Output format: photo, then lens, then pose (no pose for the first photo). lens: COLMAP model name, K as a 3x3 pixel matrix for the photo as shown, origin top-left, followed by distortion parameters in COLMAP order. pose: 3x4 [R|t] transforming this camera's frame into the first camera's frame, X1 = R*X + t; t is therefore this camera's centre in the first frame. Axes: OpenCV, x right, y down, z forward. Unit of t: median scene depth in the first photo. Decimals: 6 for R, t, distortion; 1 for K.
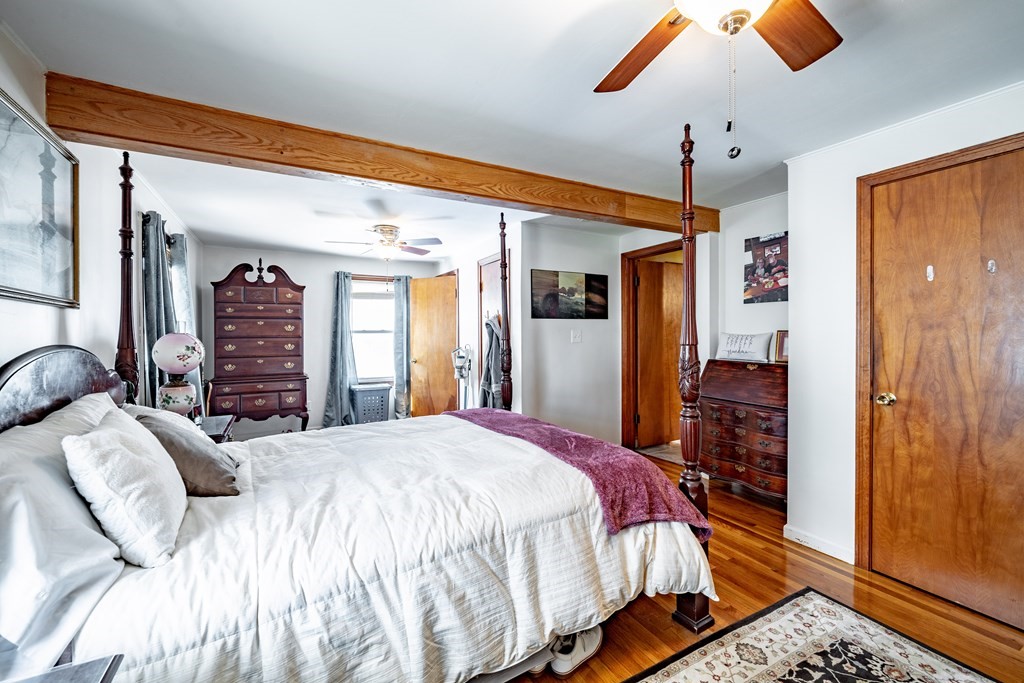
lens RADIAL K [[431.9, 0, 508.6], [0, 431.9, 338.1], [0, 0, 1]] dist [0.004170, -0.002105]
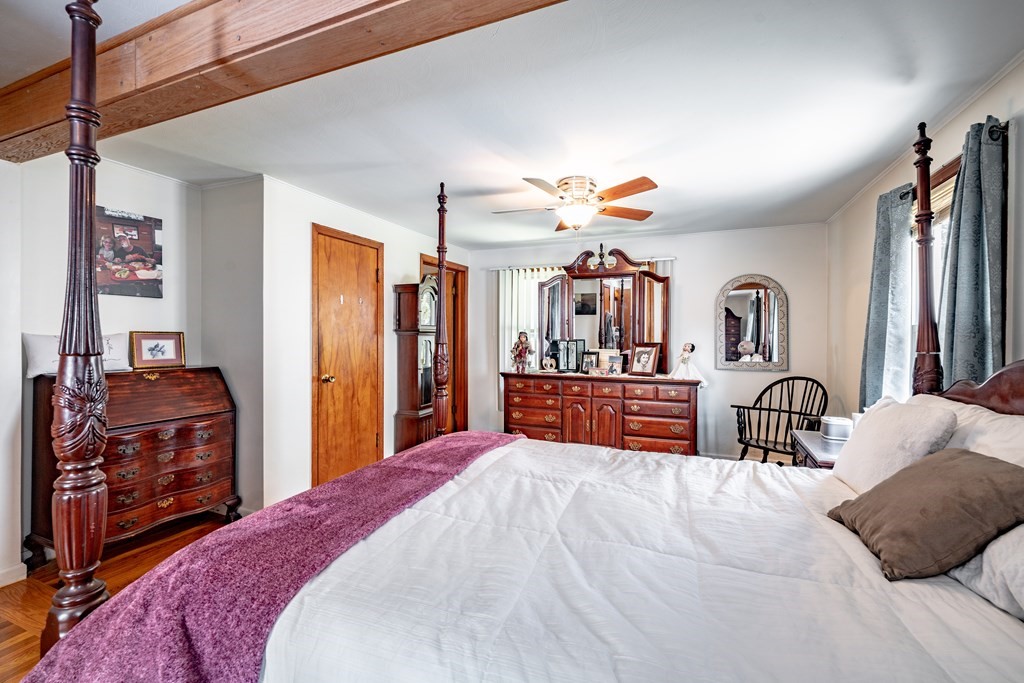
lens RADIAL K [[431.9, 0, 513.9], [0, 431.9, 337.4], [0, 0, 1]] dist [0.004170, -0.002105]
pose [[-0.617366, 0.003165, 0.786670, -0.490971], [0.012114, 0.999912, 0.005484, -0.002176], [-0.786583, 0.012915, -0.617350, 0.970665]]
